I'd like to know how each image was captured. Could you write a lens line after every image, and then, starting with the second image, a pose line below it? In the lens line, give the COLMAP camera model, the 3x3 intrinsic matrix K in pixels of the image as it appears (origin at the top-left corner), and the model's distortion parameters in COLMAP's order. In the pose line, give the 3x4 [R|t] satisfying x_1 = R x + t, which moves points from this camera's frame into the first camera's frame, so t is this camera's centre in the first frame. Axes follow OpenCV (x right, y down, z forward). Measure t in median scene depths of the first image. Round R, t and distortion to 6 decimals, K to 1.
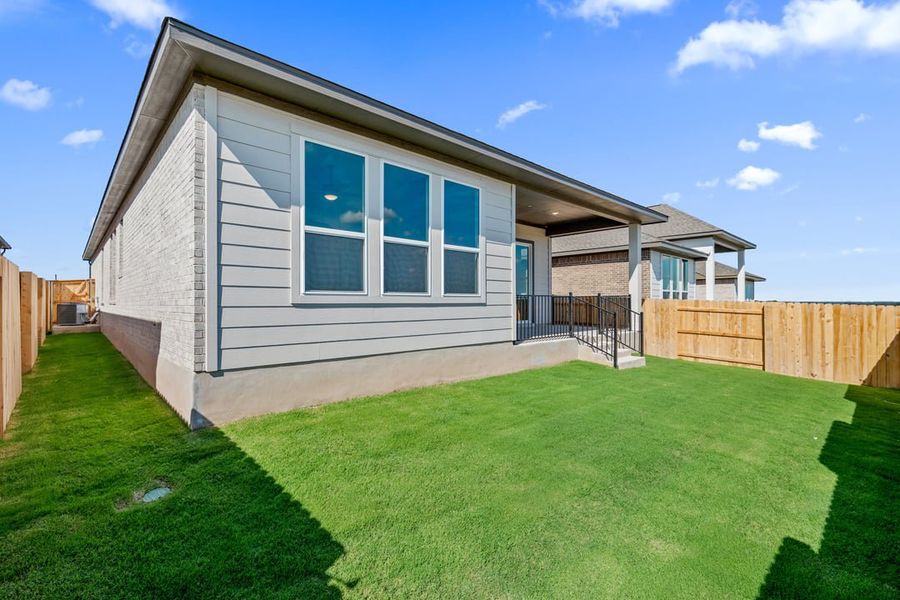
lens RADIAL K [[412.2, 0, 443.8], [0, 412.2, 300.0], [0, 0, 1]] dist [0.003708, -0.000355]
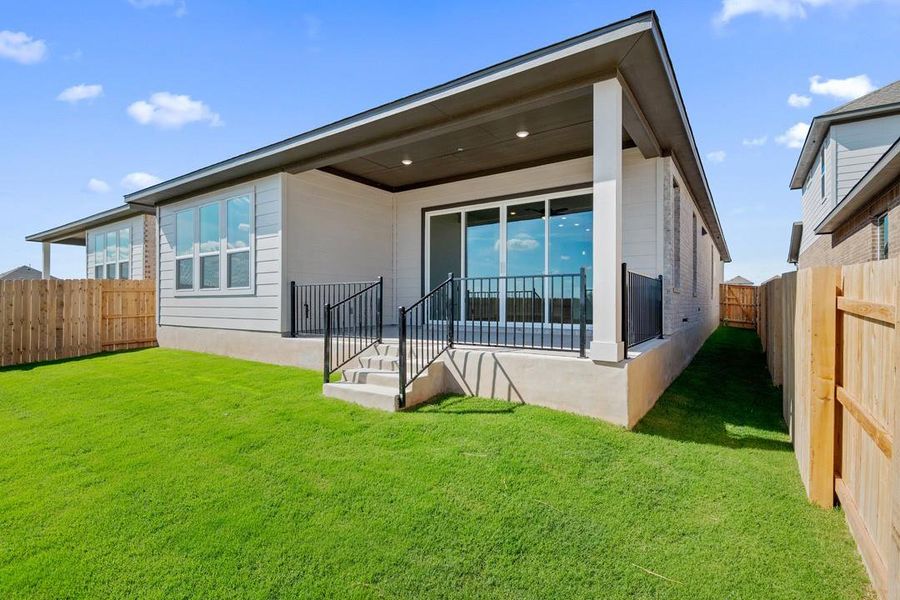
lens RADIAL K [[426.1, 0, 445.5], [0, 426.1, 303.3], [0, 0, 1]] dist [0.018441, -0.000588]
pose [[0.223154, 0.006922, -0.974759, 1.235732], [0.009894, 0.999907, 0.009366, 0.023643], [0.974733, -0.011734, 0.223065, 1.149682]]
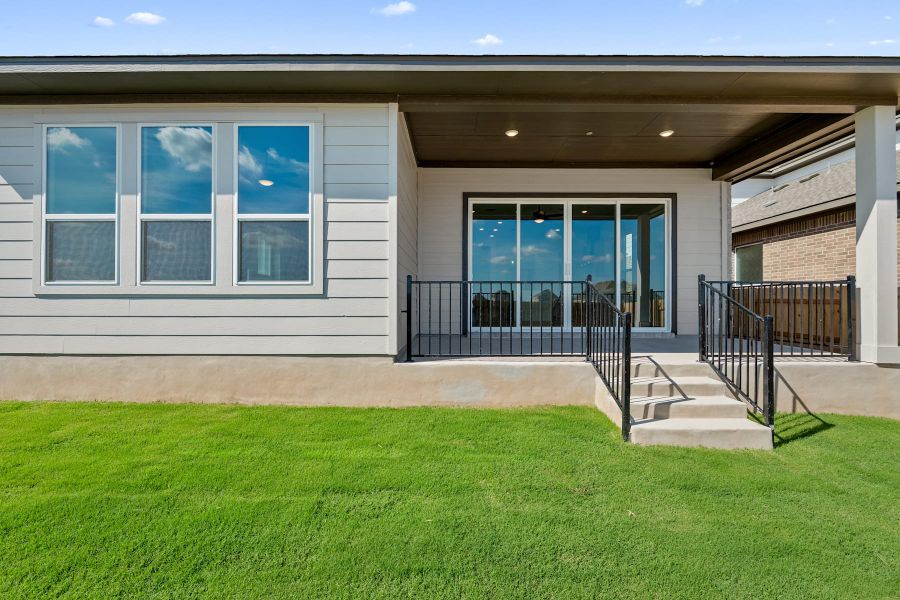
lens RADIAL K [[409.7, 0, 449.2], [0, 409.7, 301.7], [0, 0, 1]] dist [0.001556, -0.004846]
pose [[0.728351, 0.000651, -0.685204, 0.647575], [0.003054, 0.999987, 0.004197, 0.015972], [0.685198, -0.005149, 0.728339, 0.608947]]
